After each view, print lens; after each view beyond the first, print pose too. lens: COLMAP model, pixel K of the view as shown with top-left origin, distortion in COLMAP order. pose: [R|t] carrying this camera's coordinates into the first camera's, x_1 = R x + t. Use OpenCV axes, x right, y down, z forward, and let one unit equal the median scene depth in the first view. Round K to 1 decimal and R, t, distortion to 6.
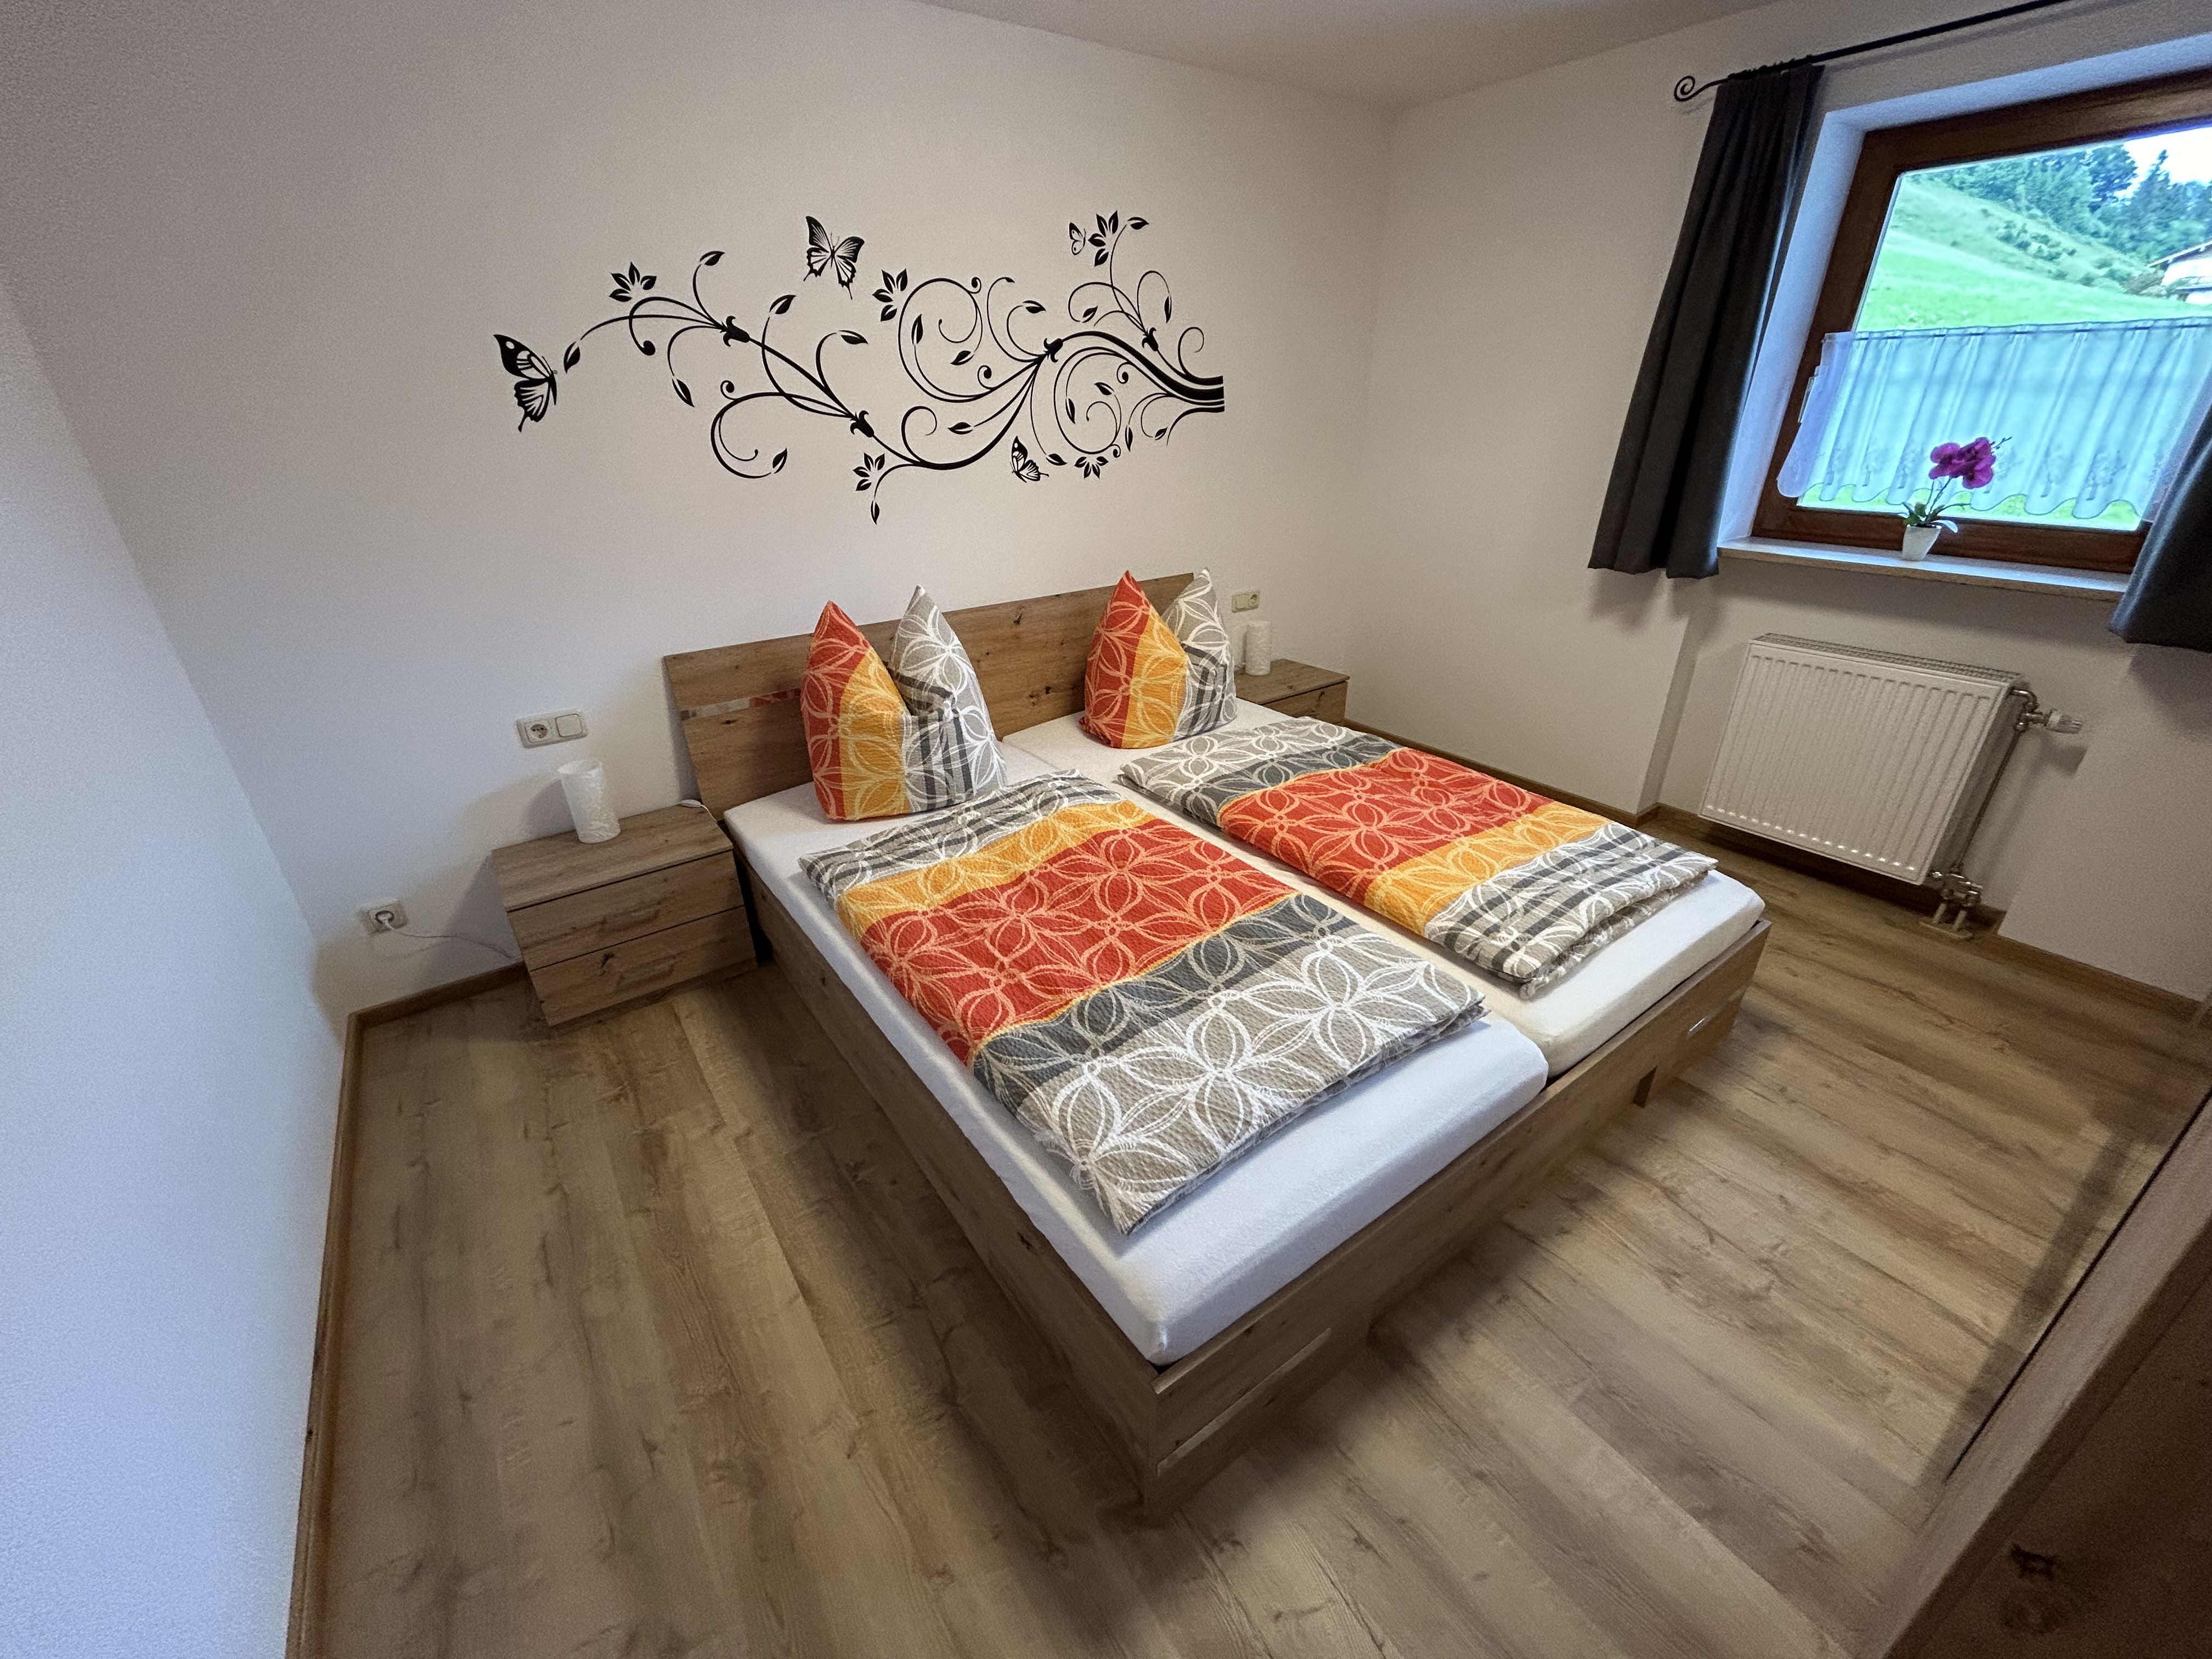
lens RADIAL K [[898.8, 0, 1101.0], [0, 898.8, 829.1], [0, 0, 1]] dist [-0.003367, -0.000091]
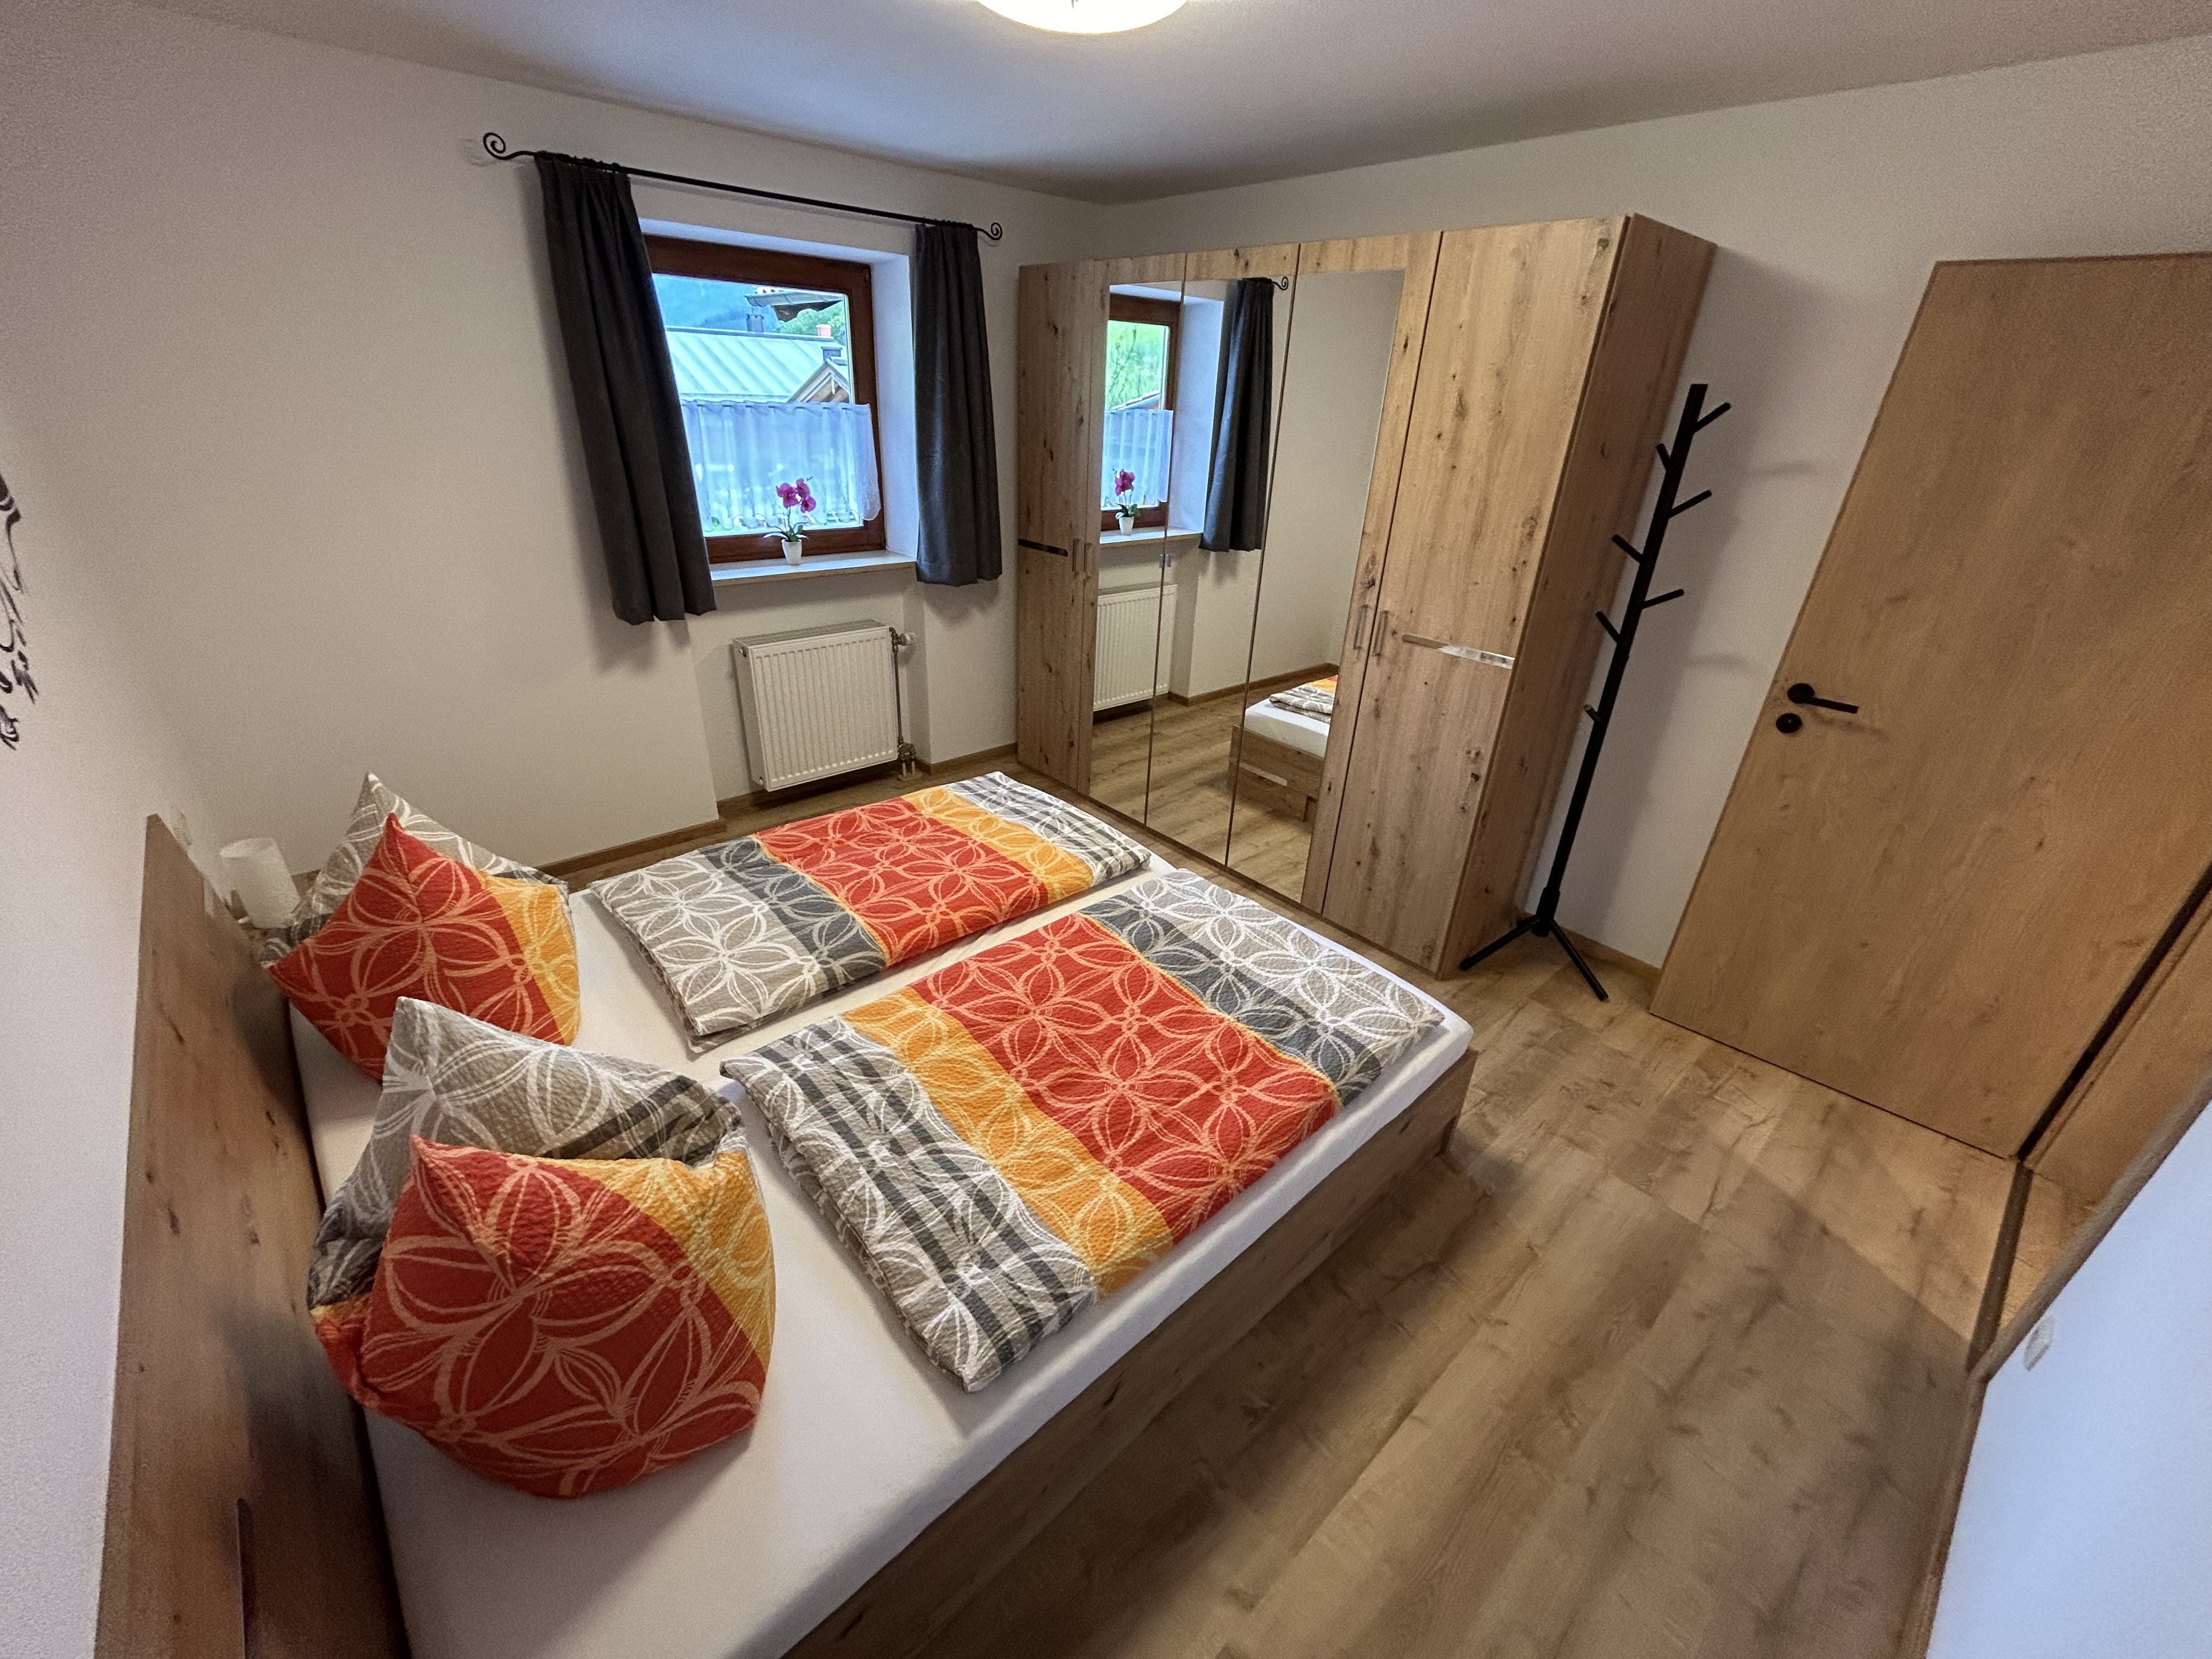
lens RADIAL K [[898.8, 0, 1101.0], [0, 898.8, 829.1], [0, 0, 1]] dist [-0.003367, -0.000091]
pose [[-0.121815, -0.427739, 0.895656, -0.708463], [0.395830, 0.806578, 0.439033, -0.468048], [-0.910209, 0.408008, 0.071058, 0.750794]]
